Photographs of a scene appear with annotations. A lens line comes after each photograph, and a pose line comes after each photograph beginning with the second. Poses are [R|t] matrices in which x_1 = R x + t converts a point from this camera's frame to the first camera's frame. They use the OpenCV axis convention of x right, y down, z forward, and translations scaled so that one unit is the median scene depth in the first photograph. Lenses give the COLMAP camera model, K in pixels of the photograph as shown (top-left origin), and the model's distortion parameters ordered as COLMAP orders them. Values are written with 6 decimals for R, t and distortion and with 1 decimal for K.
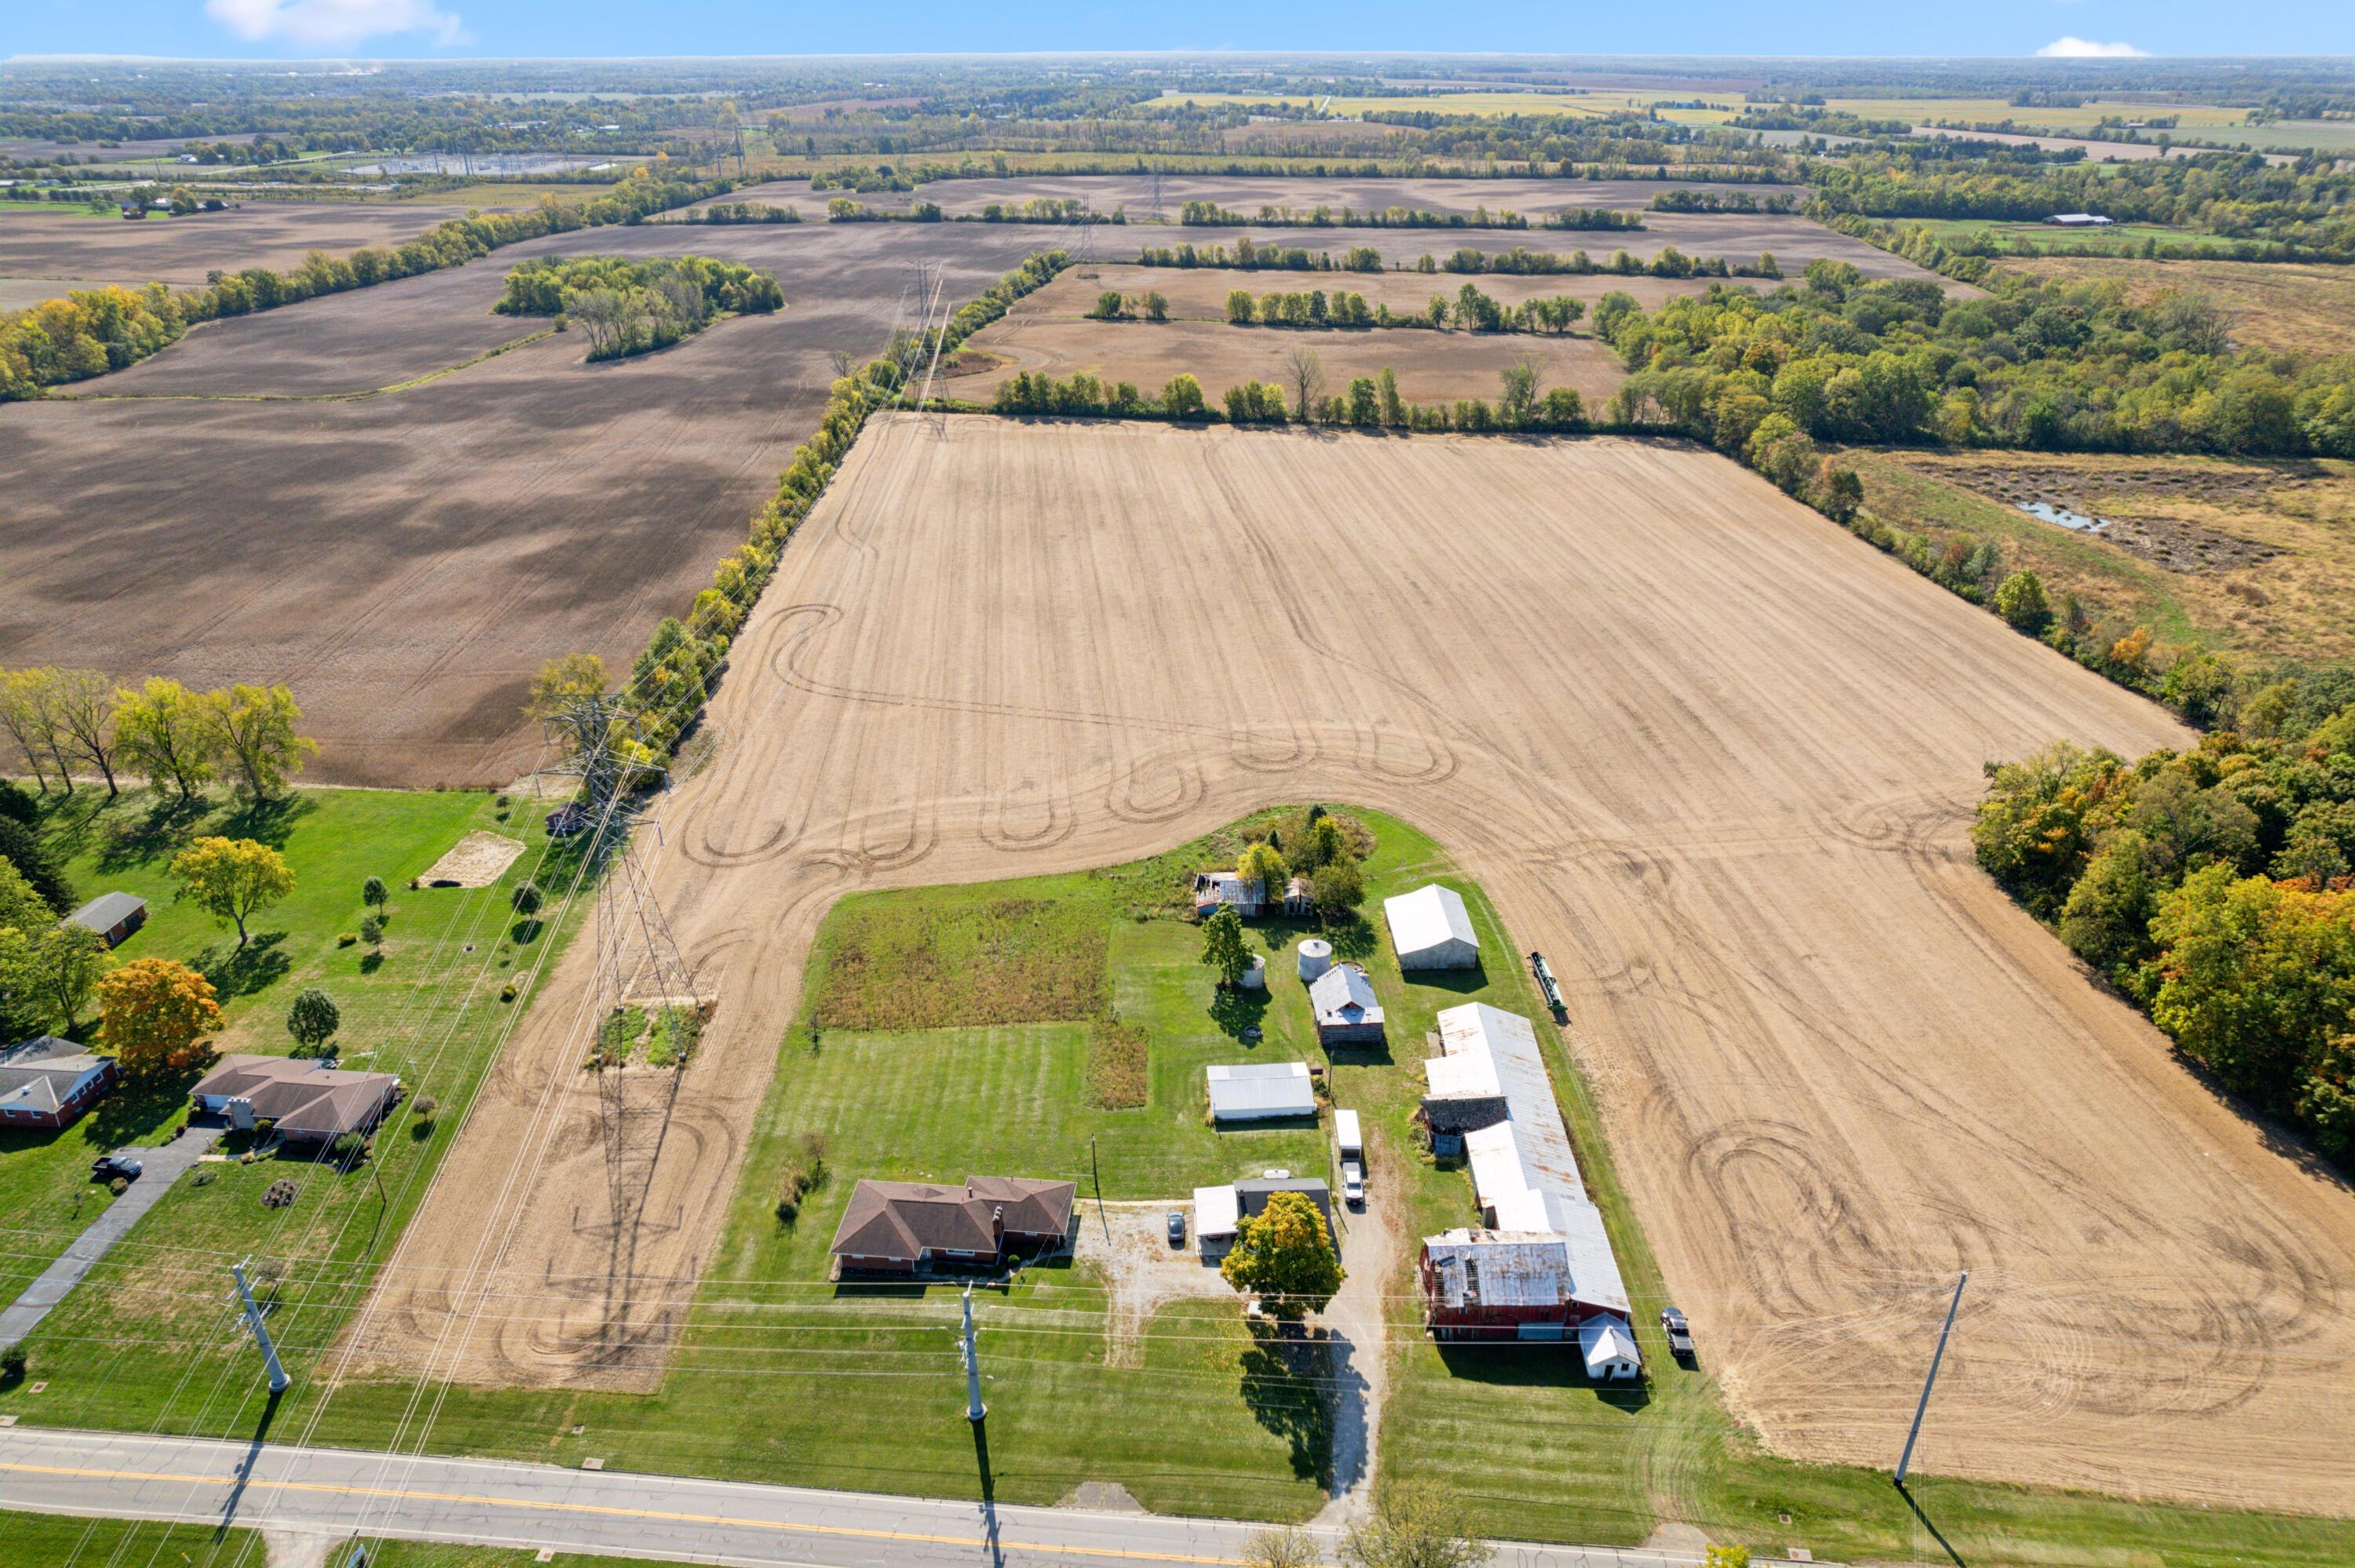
lens RADIAL K [[1504.4, 0, 1186.0], [0, 1504.4, 774.5], [0, 0, 1]] dist [-0.078929, 0.068003]
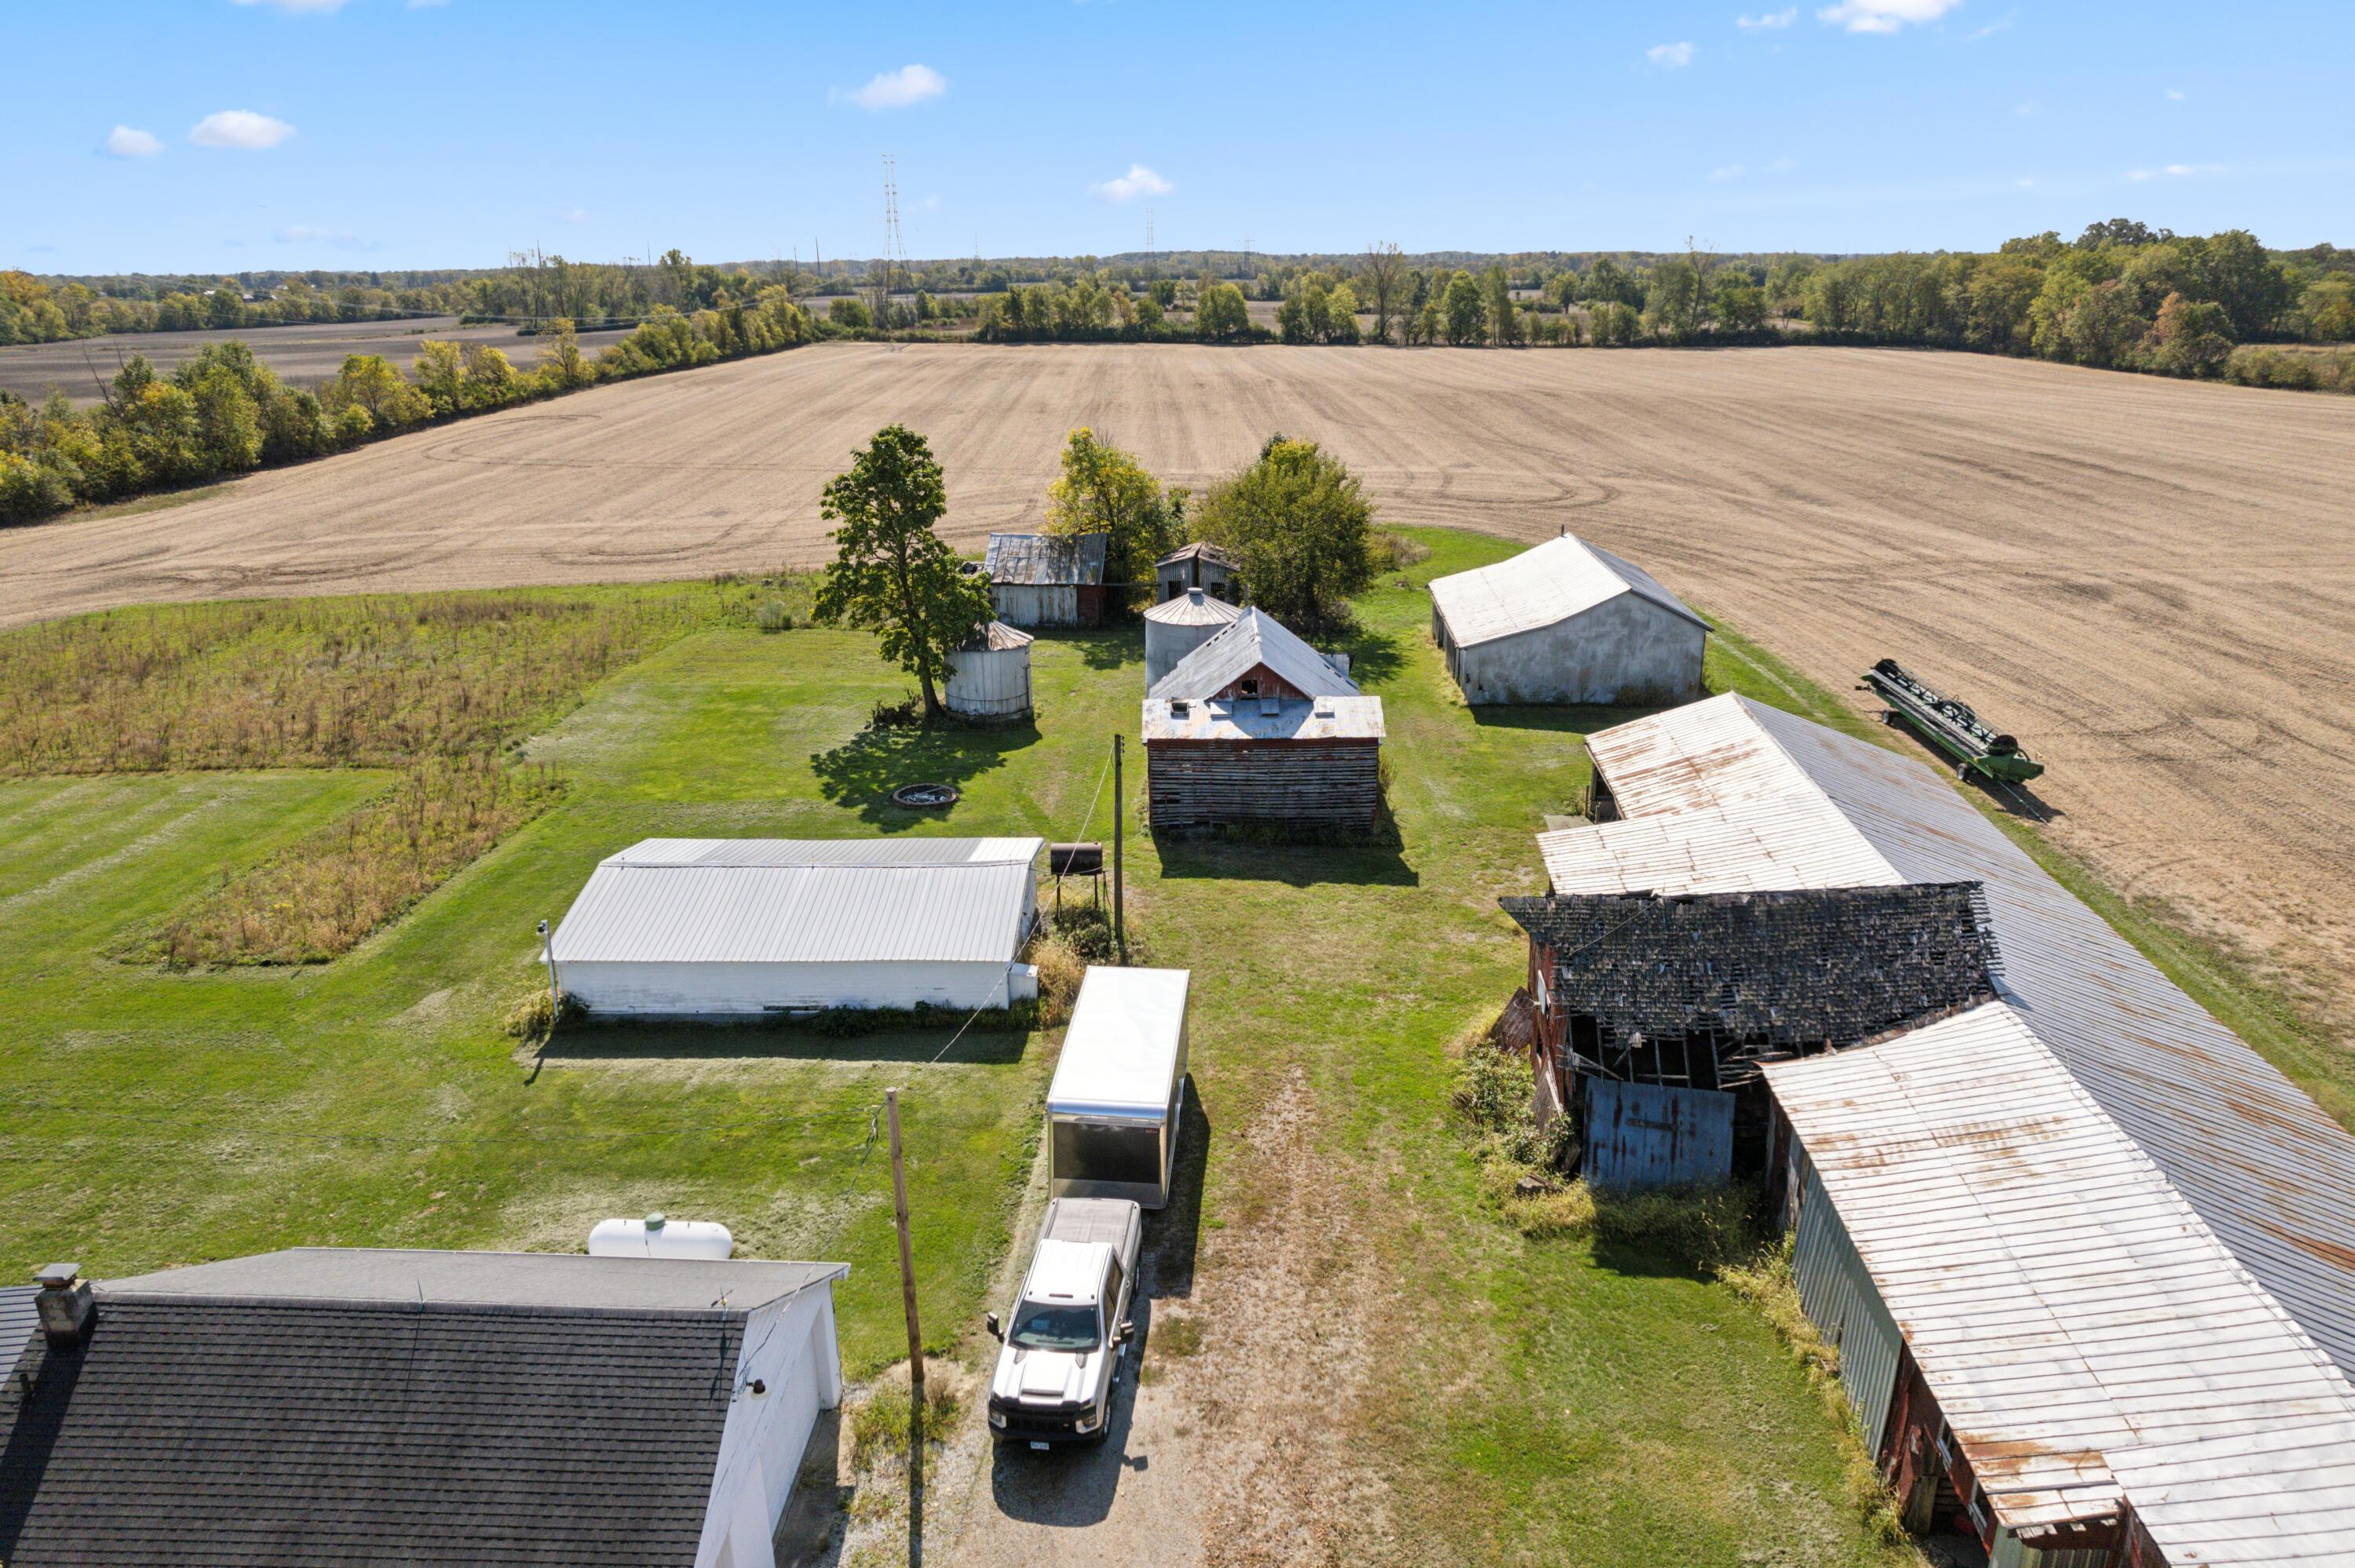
lens RADIAL K [[1543.7, 0, 1177.5], [0, 1543.7, 784.0], [0, 0, 1]] dist [-0.086272, 0.076418]
pose [[0.996336, 0.013830, -0.084396, 0.044731], [-0.024227, 0.992056, -0.123443, 0.077942], [0.082019, 0.125035, 0.988756, 0.273788]]
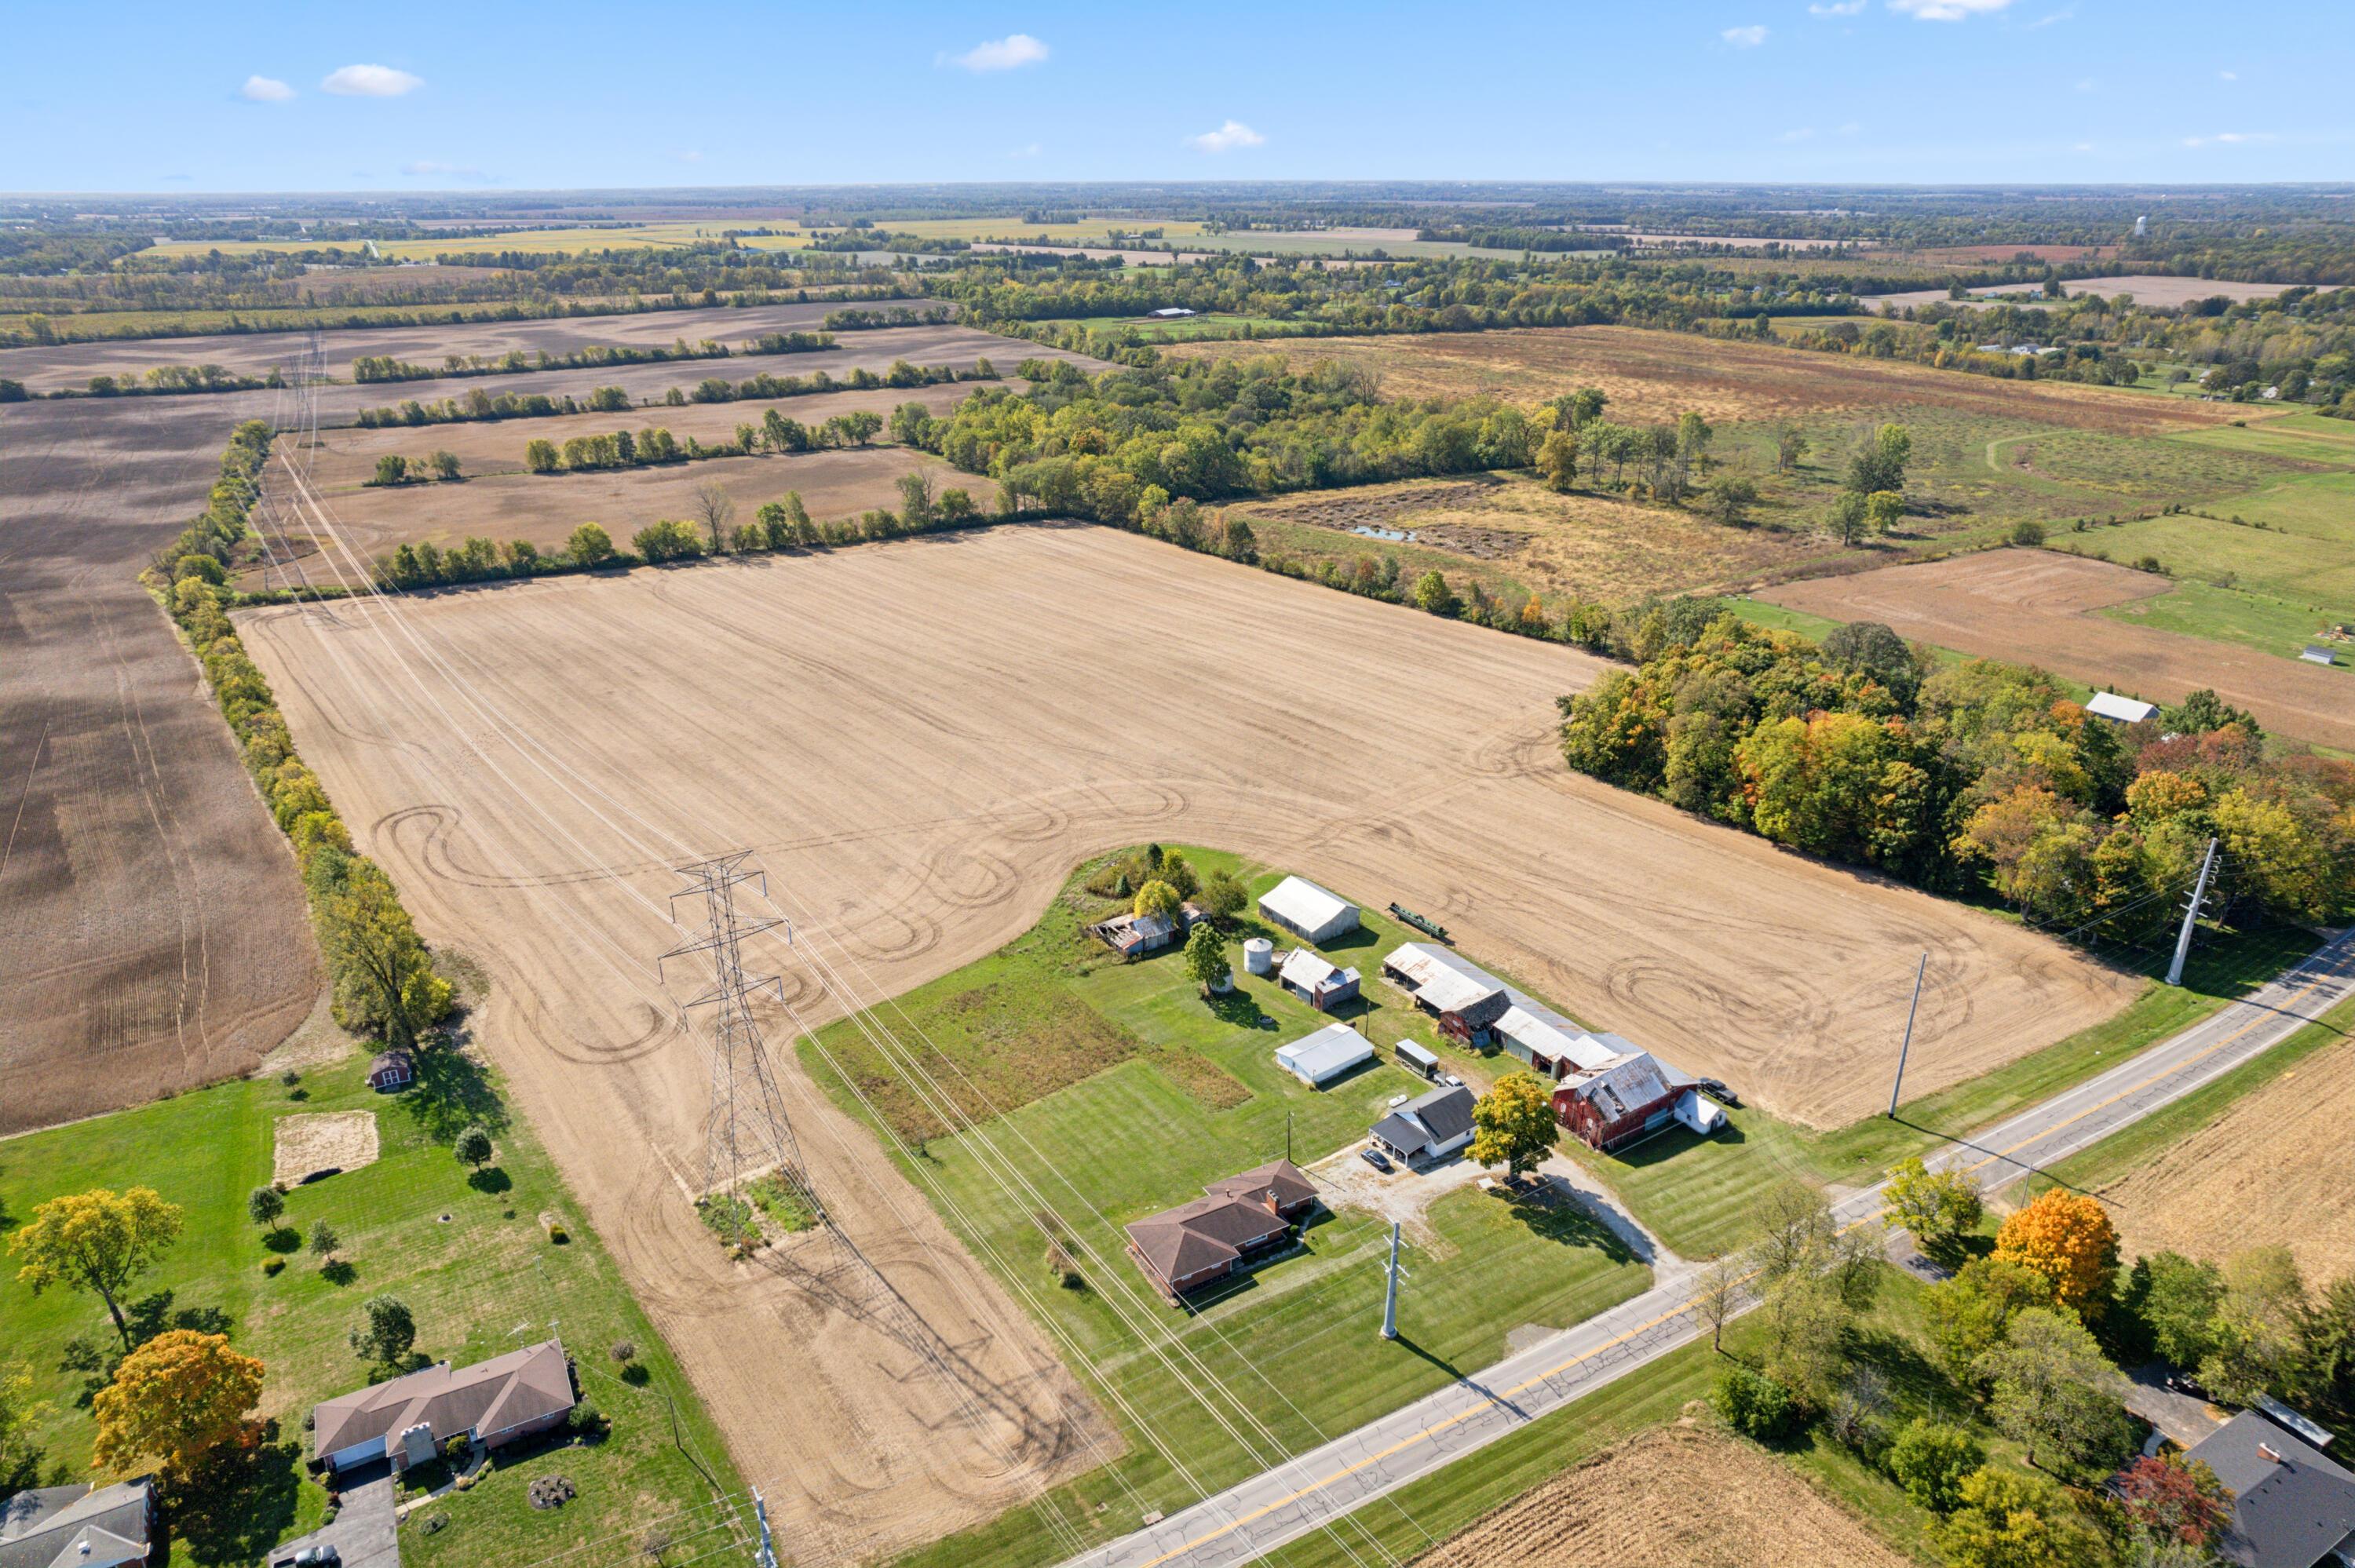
lens RADIAL K [[1504.4, 0, 1186.0], [0, 1504.4, 774.5], [0, 0, 1]] dist [-0.078929, 0.068003]
pose [[0.827848, -0.212020, 0.519342, -0.217843], [0.250648, 0.968069, -0.004330, -0.008806], [-0.501841, 0.133756, 0.854556, 0.004829]]
